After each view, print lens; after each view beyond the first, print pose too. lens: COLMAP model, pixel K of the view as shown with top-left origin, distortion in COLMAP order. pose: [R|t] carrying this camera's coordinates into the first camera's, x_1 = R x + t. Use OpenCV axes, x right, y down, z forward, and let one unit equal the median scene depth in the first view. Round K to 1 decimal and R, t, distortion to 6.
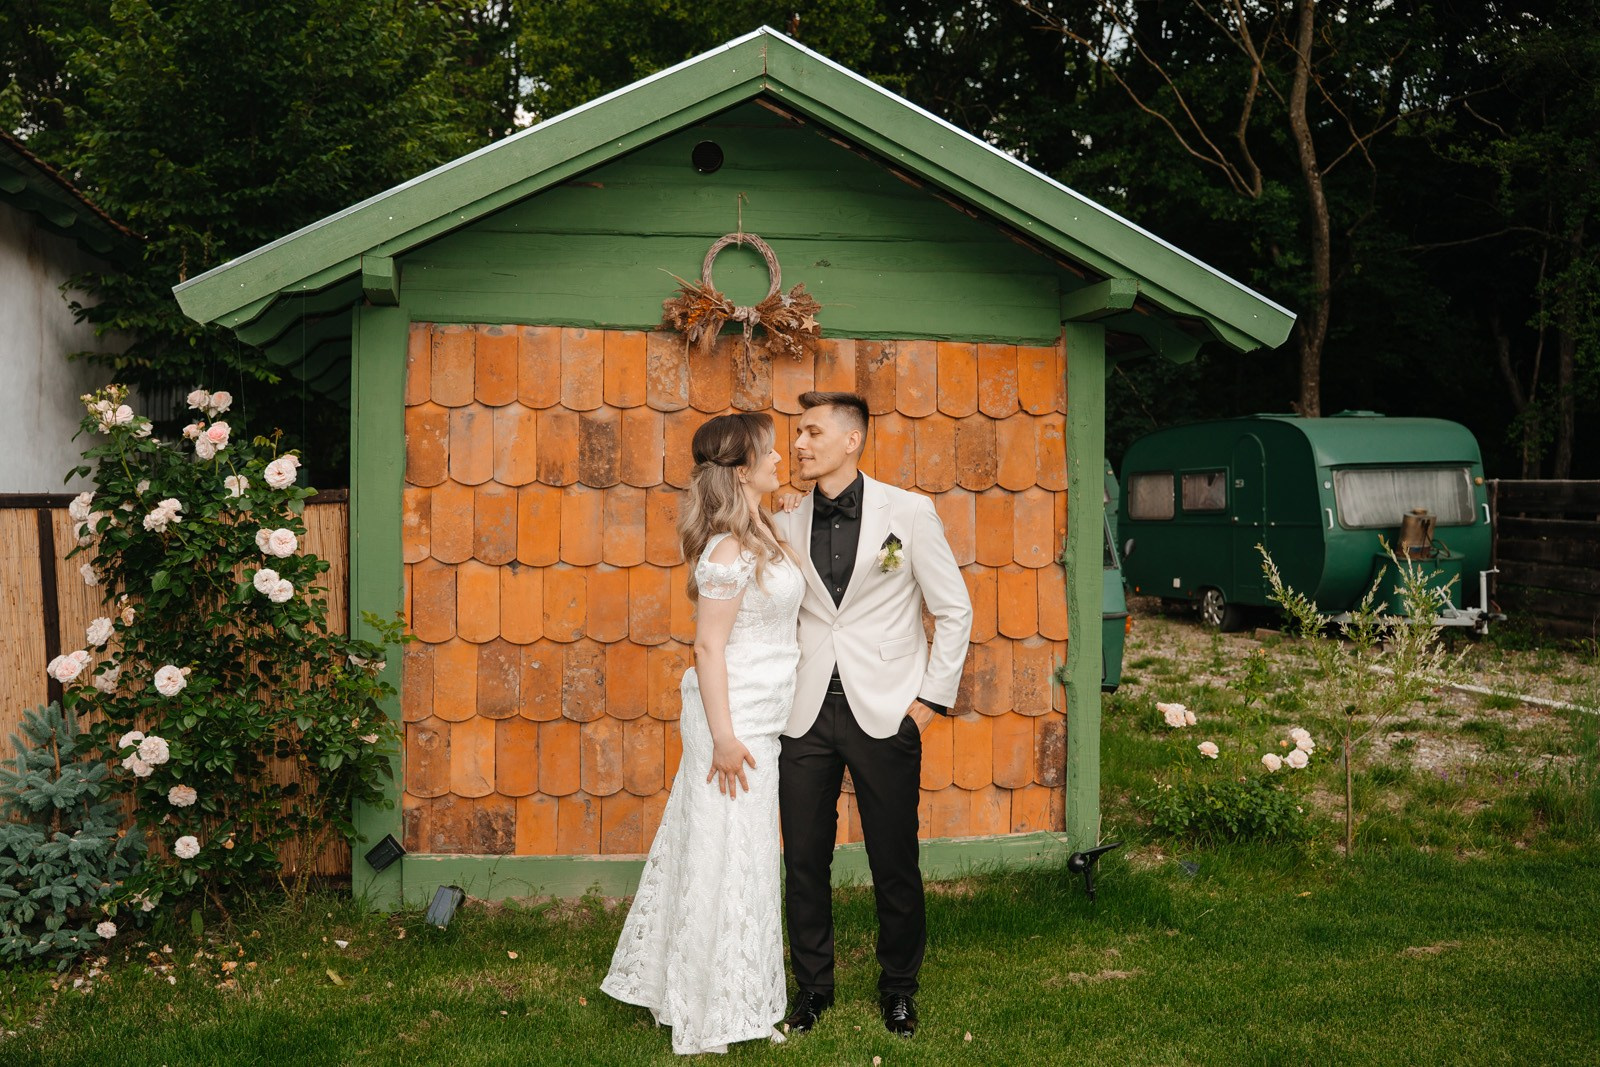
lens RADIAL K [[1558.5, 0, 800.0], [0, 1558.5, 533.5], [0, 0, 1]] dist [-0.063649, -0.001190]
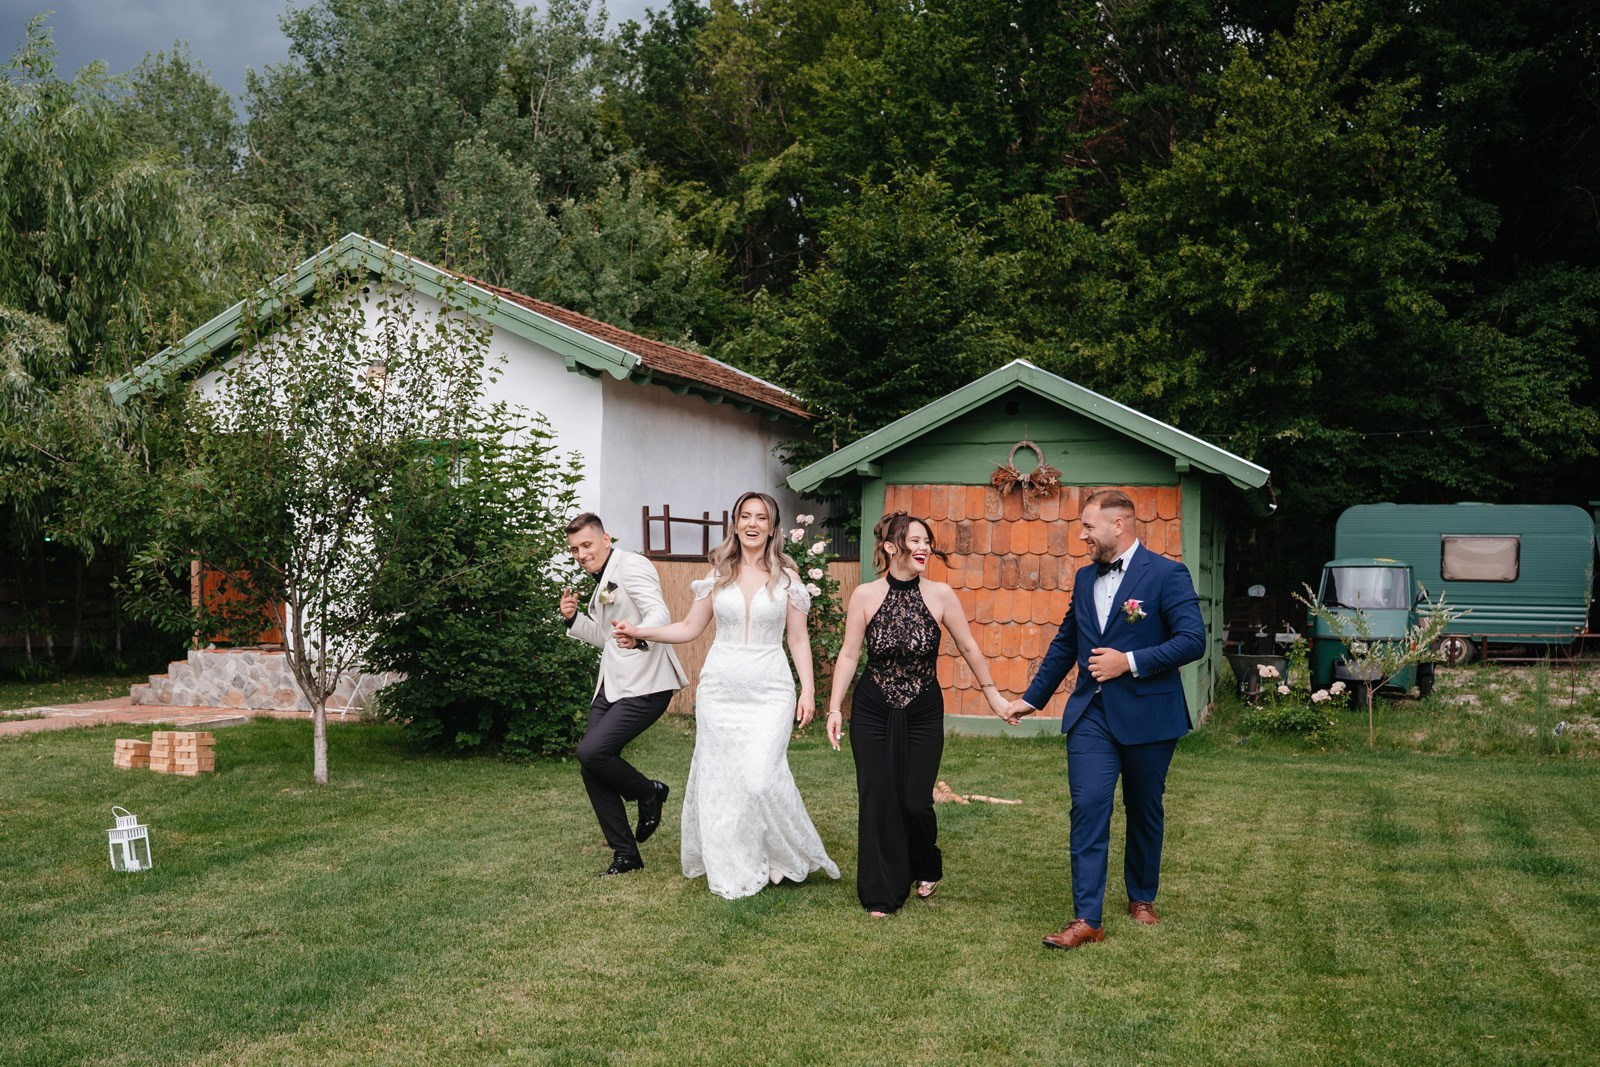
lens RADIAL K [[1558.5, 0, 800.0], [0, 1558.5, 533.5], [0, 0, 1]] dist [-0.063649, -0.001190]
pose [[0.893041, -0.007990, -0.449904, 0.685551], [-0.013643, 0.998902, -0.044821, 0.045699], [0.449768, 0.046165, 0.891951, -1.152864]]
